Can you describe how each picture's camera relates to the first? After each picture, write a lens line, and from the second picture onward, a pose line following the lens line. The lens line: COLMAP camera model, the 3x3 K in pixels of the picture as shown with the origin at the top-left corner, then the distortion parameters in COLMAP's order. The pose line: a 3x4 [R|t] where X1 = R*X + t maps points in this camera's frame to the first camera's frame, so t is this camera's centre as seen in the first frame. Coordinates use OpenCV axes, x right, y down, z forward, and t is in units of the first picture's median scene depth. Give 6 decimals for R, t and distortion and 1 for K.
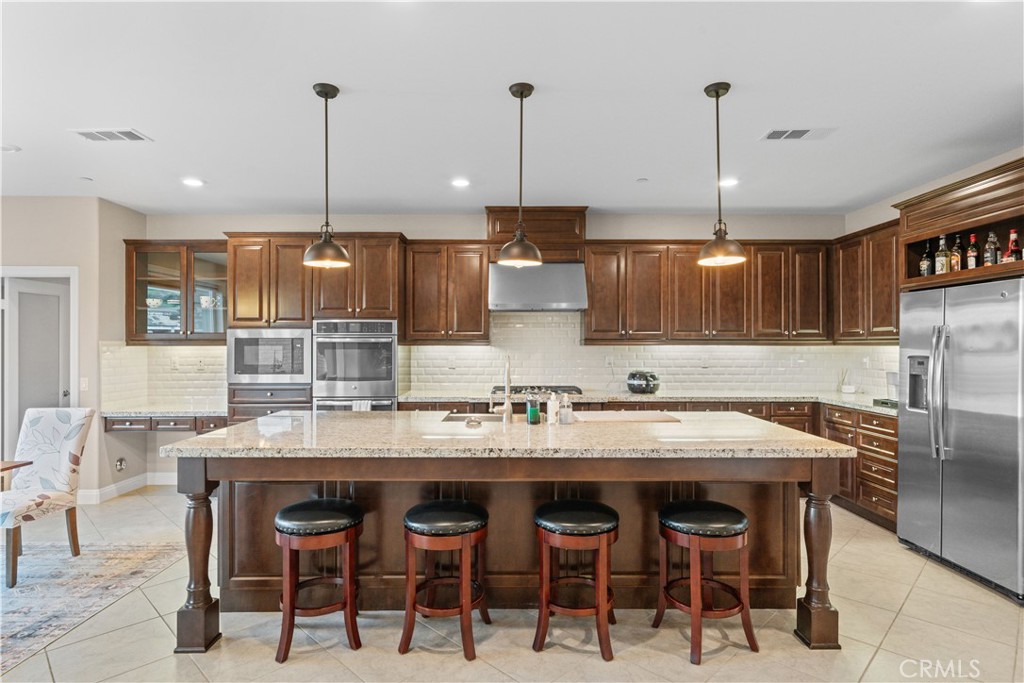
lens RADIAL K [[534.9, 0, 508.7], [0, 534.9, 338.9], [0, 0, 1]] dist [-0.000841, 0.000131]
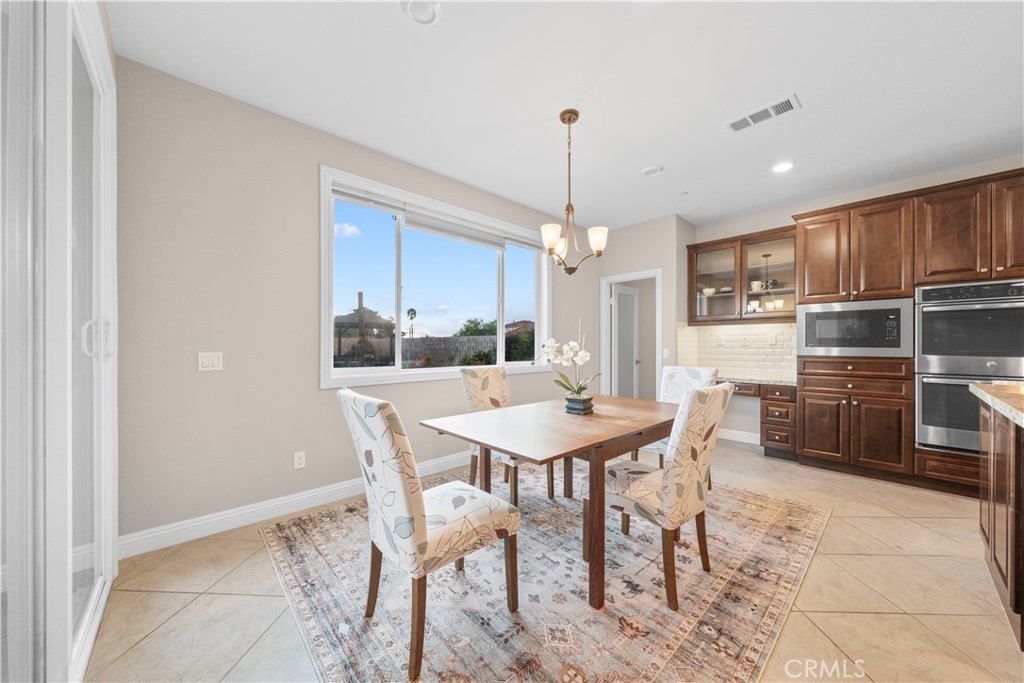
lens RADIAL K [[351.1, 0, 513.3], [0, 351.1, 345.7], [0, 0, 1]] dist [-0.002752, -0.000469]
pose [[0.679392, 0.002220, -0.733772, -0.397194], [0.008895, 0.999897, 0.011261, 0.049684], [0.733721, -0.014178, 0.679303, 0.103482]]
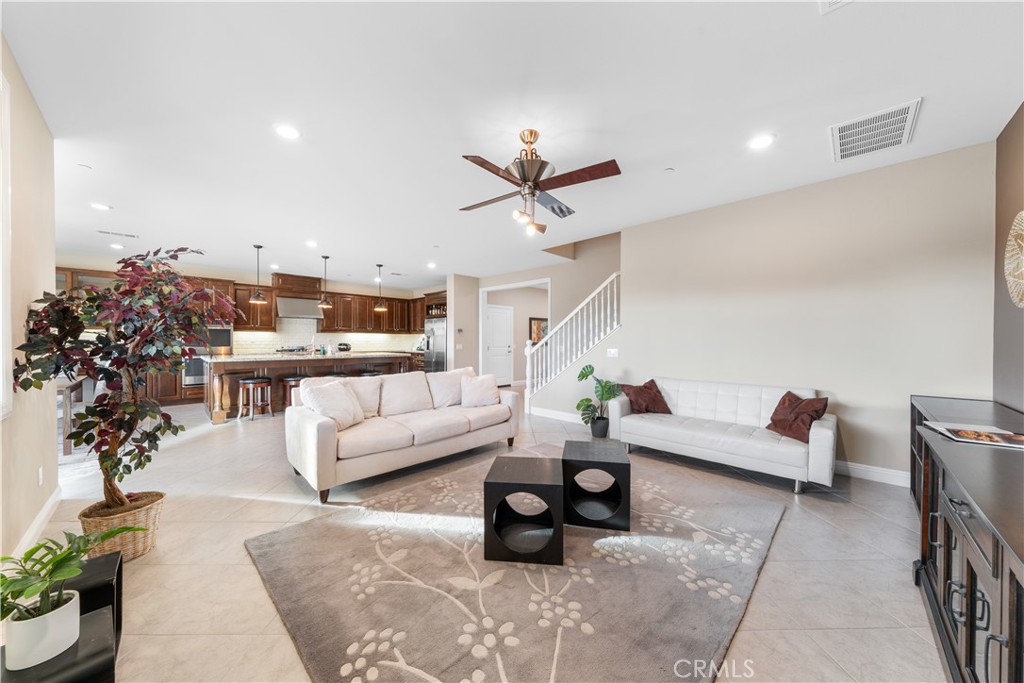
lens RADIAL K [[351.1, 0, 508.5], [0, 351.1, 344.5], [0, 0, 1]] dist [-0.002752, -0.000469]
pose [[0.701067, -0.003891, 0.713085, -0.449003], [-0.008122, 0.999877, 0.013441, 0.039973], [-0.713049, -0.015214, 0.700949, -0.854373]]
